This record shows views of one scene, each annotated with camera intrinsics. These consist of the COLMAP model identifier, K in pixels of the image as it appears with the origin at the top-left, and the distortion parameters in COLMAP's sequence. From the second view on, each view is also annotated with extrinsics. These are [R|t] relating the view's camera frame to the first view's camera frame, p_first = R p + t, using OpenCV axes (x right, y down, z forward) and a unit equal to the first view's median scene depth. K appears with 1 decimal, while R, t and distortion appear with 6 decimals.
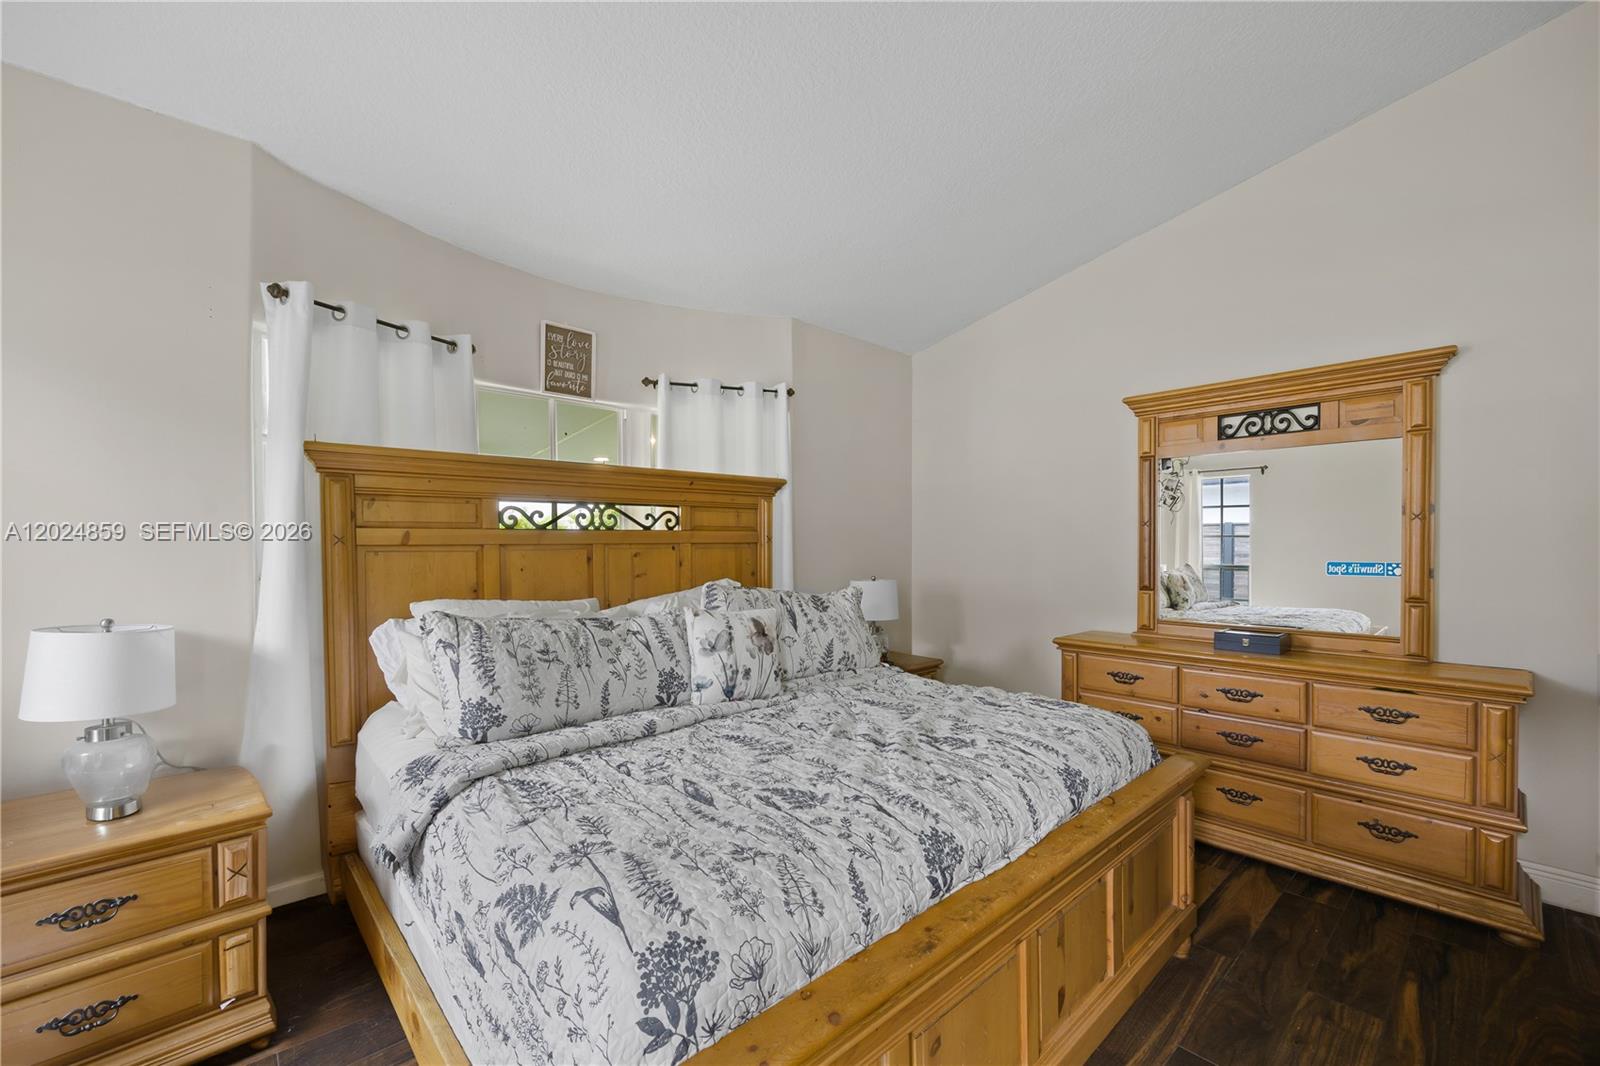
lens RADIAL K [[661.4, 0, 822.6], [0, 661.4, 541.3], [0, 0, 1]] dist [-0.000625, -0.000196]
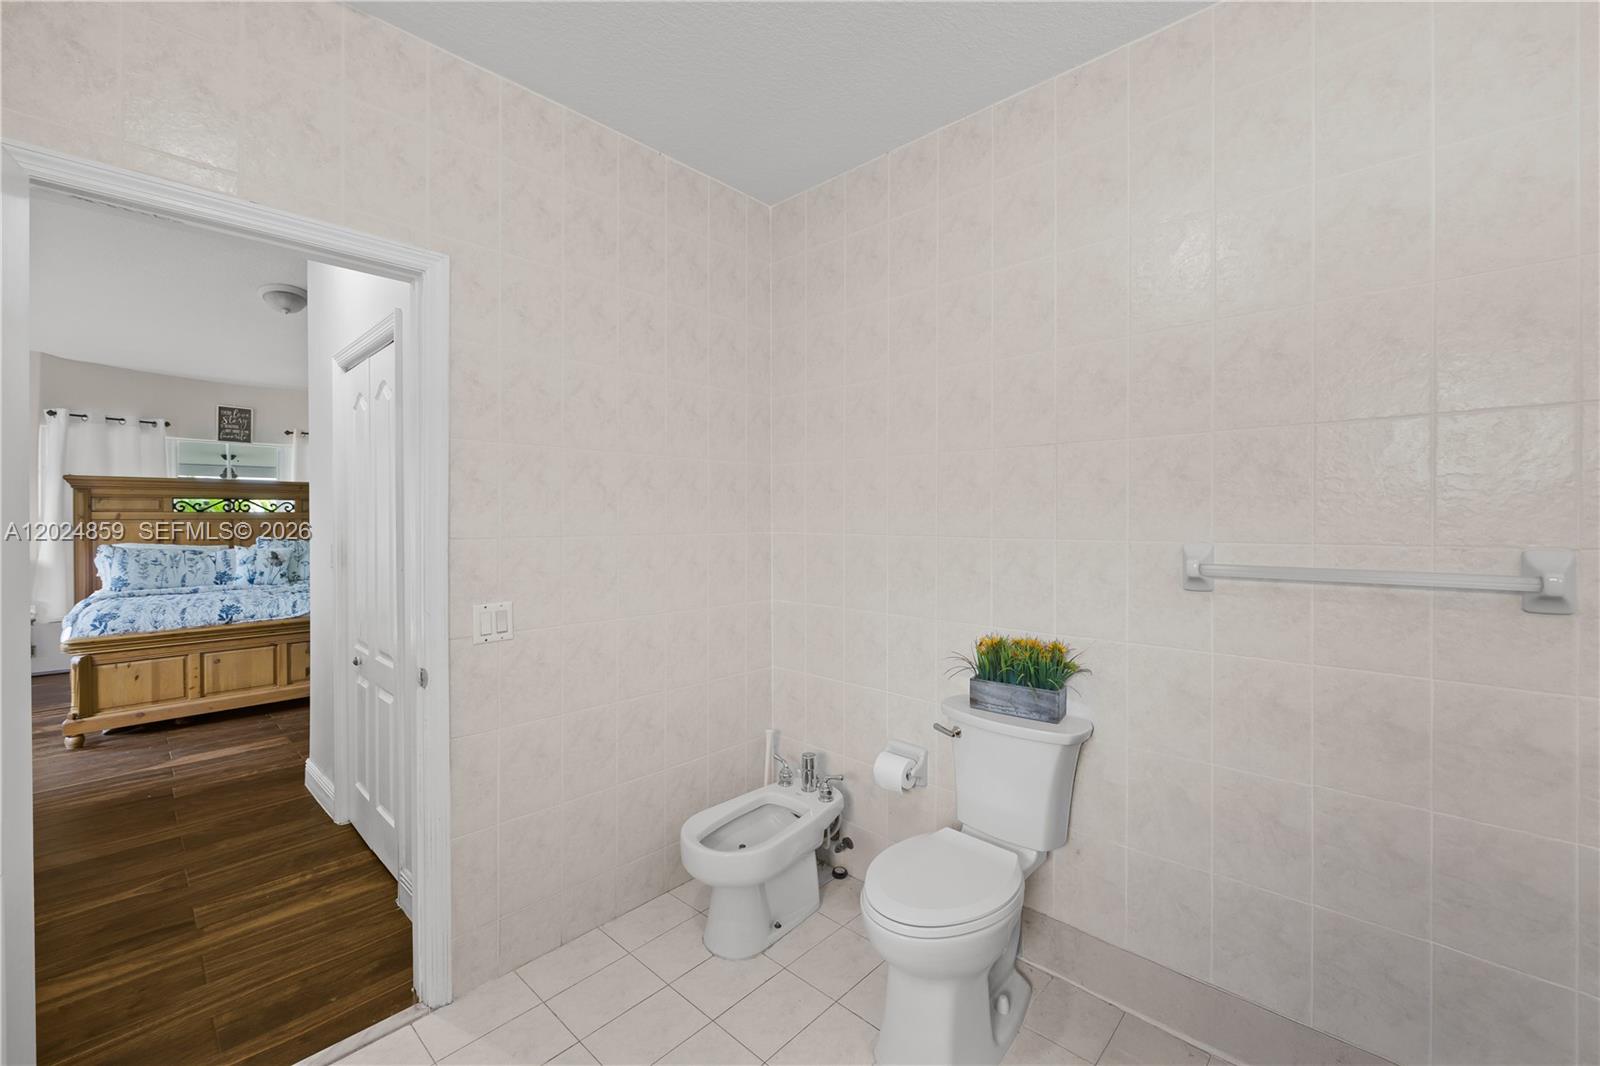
lens RADIAL K [[654.7, 0, 800.4], [0, 654.7, 511.1], [0, 0, 1]] dist [-0.002857, -0.000117]
pose [[0.997998, 0.002608, 0.063195, 1.477895], [-0.002060, 0.999960, -0.008740, -0.007407], [-0.063216, 0.008592, 0.997963, -1.298951]]
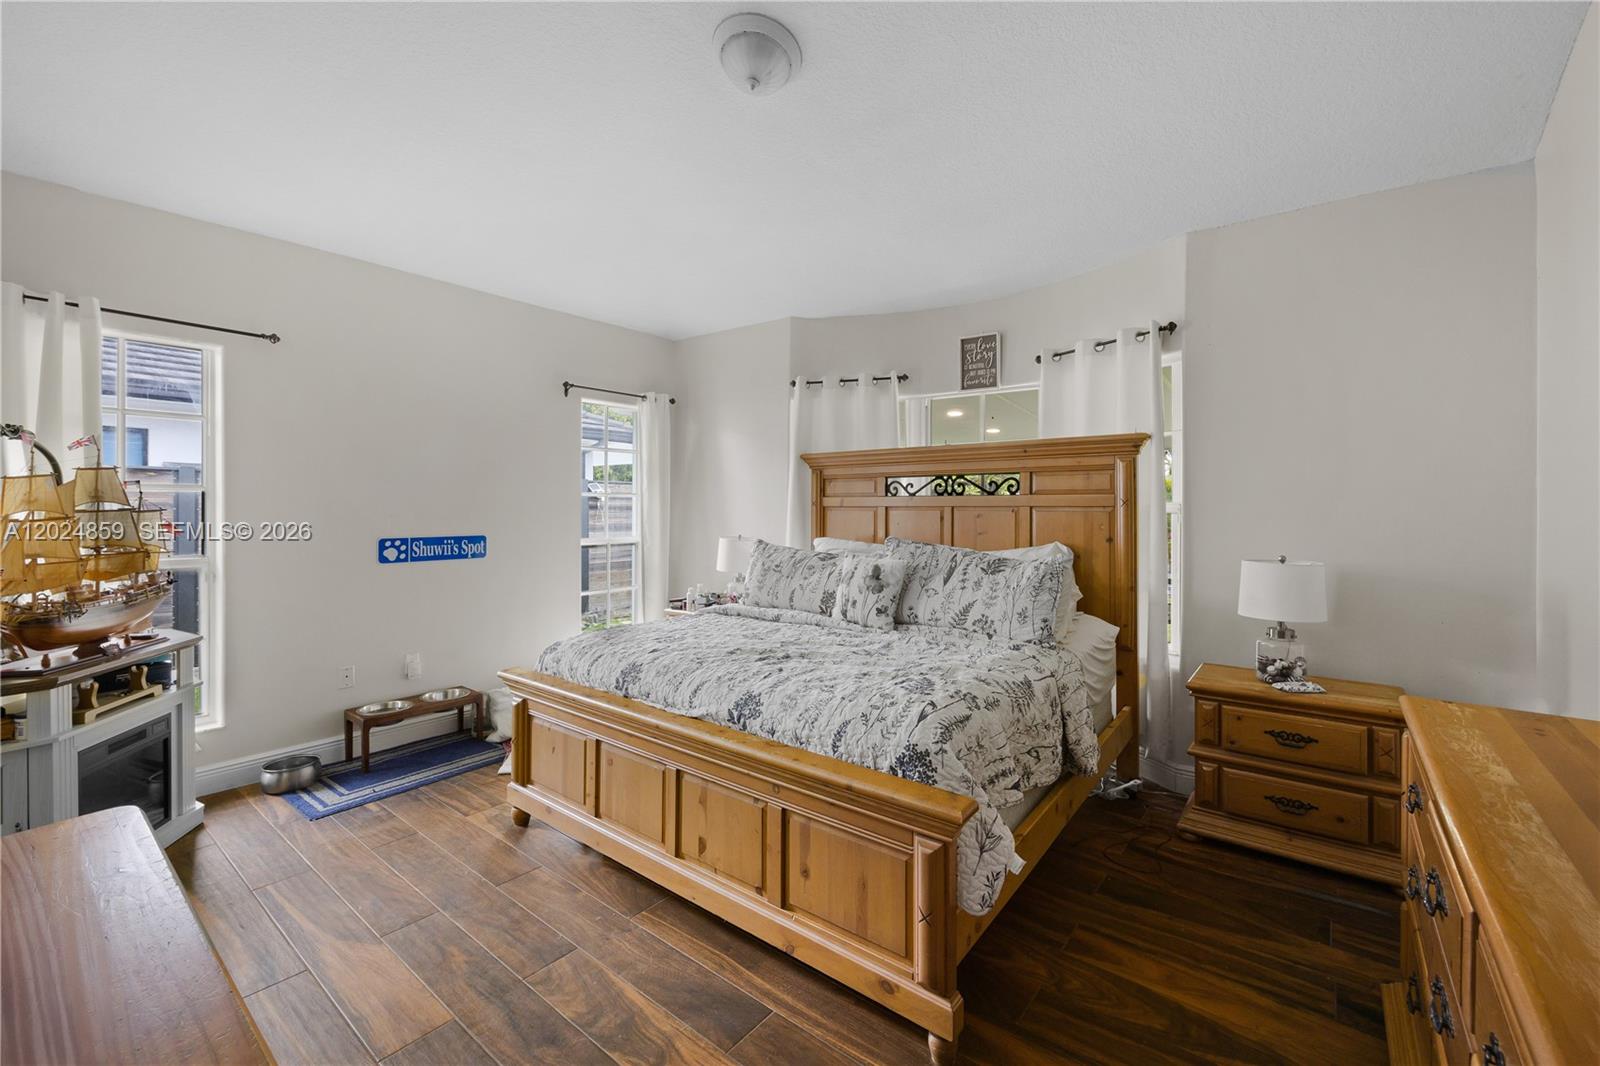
lens RADIAL K [[654.7, 0, 800.4], [0, 654.7, 511.1], [0, 0, 1]] dist [-0.002857, -0.000117]
pose [[0.144877, 0.011658, -0.989381, 1.042224], [-0.000917, 0.999932, 0.011648, -0.002007], [0.989449, -0.000781, 0.144877, 0.621225]]
